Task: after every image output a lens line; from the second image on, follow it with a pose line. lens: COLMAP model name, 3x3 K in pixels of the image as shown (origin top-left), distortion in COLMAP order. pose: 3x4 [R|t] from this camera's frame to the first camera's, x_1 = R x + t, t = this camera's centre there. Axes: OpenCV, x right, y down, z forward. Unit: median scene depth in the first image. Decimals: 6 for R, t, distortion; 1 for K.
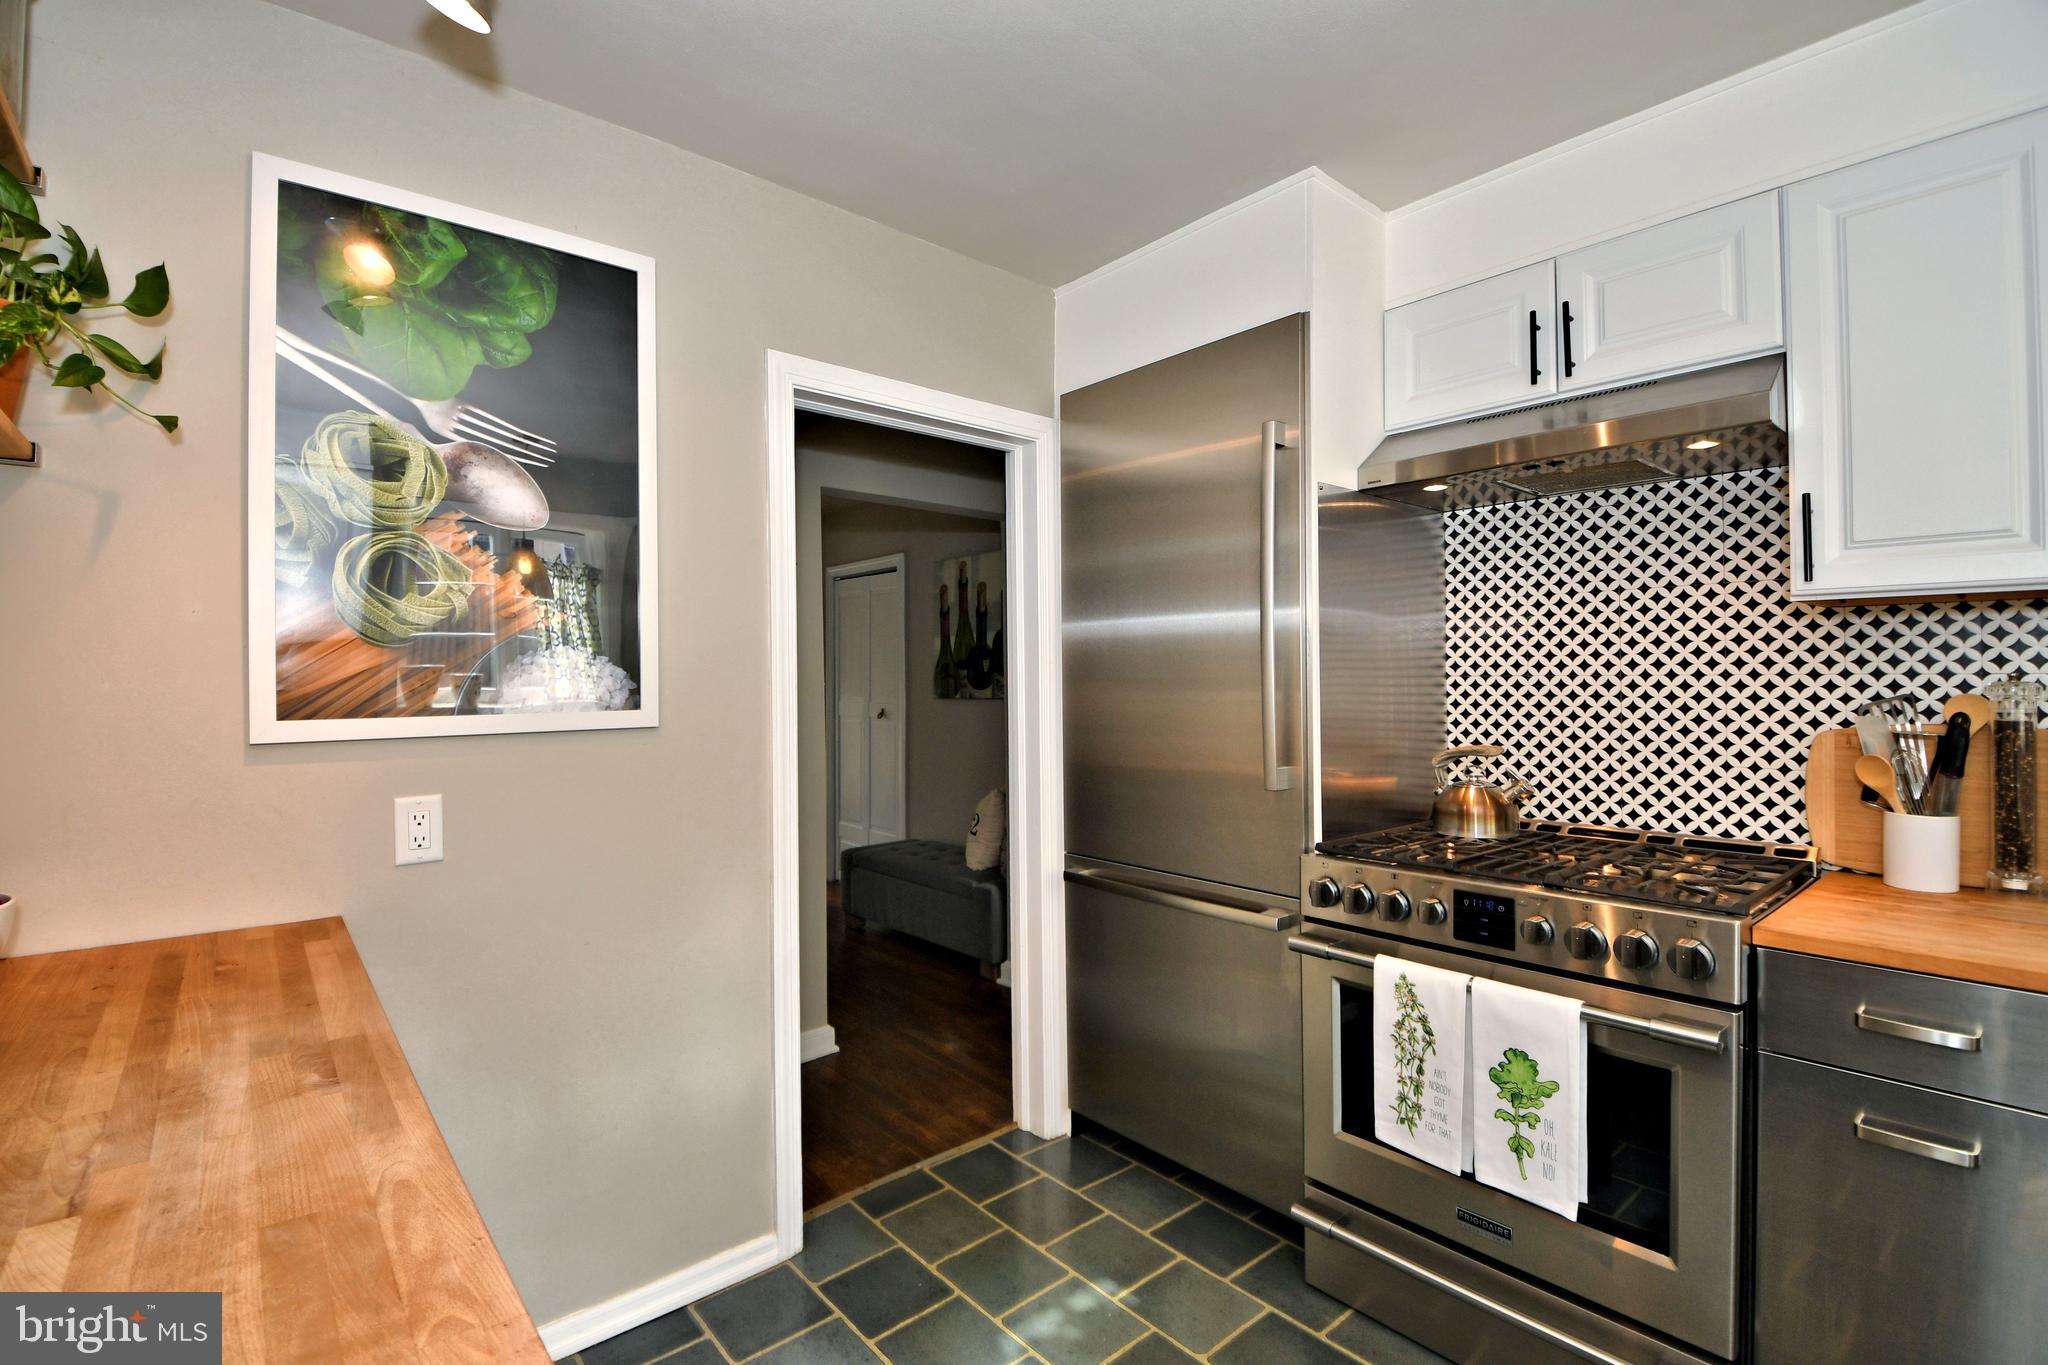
lens RADIAL K [[925.9, 0, 1037.5], [0, 925.9, 687.7], [0, 0, 1]] dist [-0.019416, -0.008735]
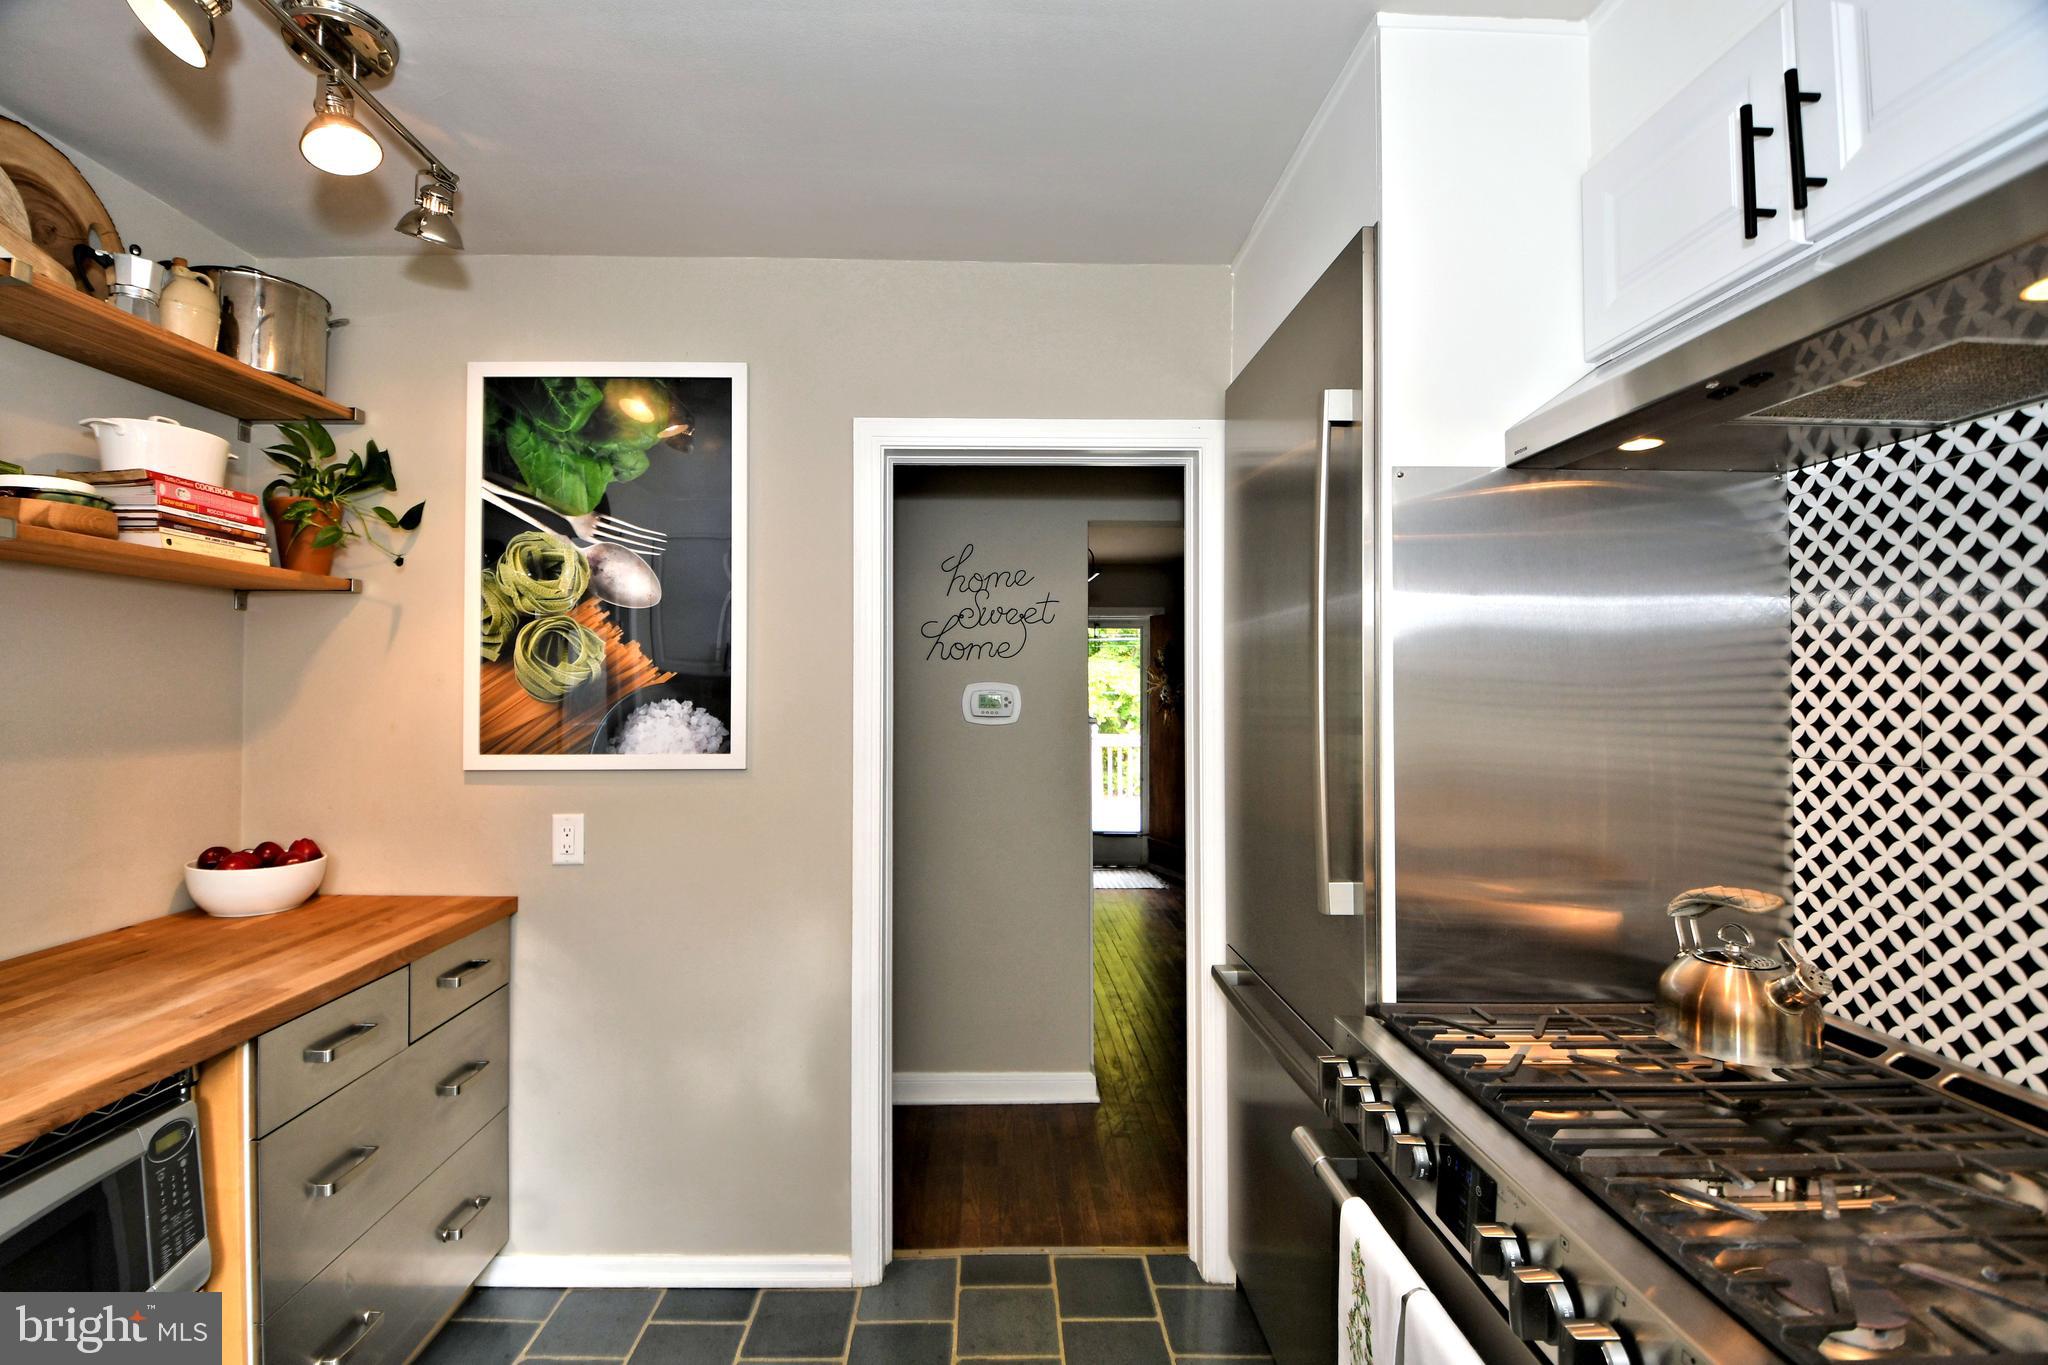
lens RADIAL K [[925.9, 0, 1011.7], [0, 925.9, 676.5], [0, 0, 1]] dist [-0.019416, -0.008735]
pose [[0.762794, 0.003609, -0.646632, 0.587697], [-0.015001, 0.999814, -0.012115, -0.064746], [0.646468, 0.018941, 0.762706, 0.341637]]
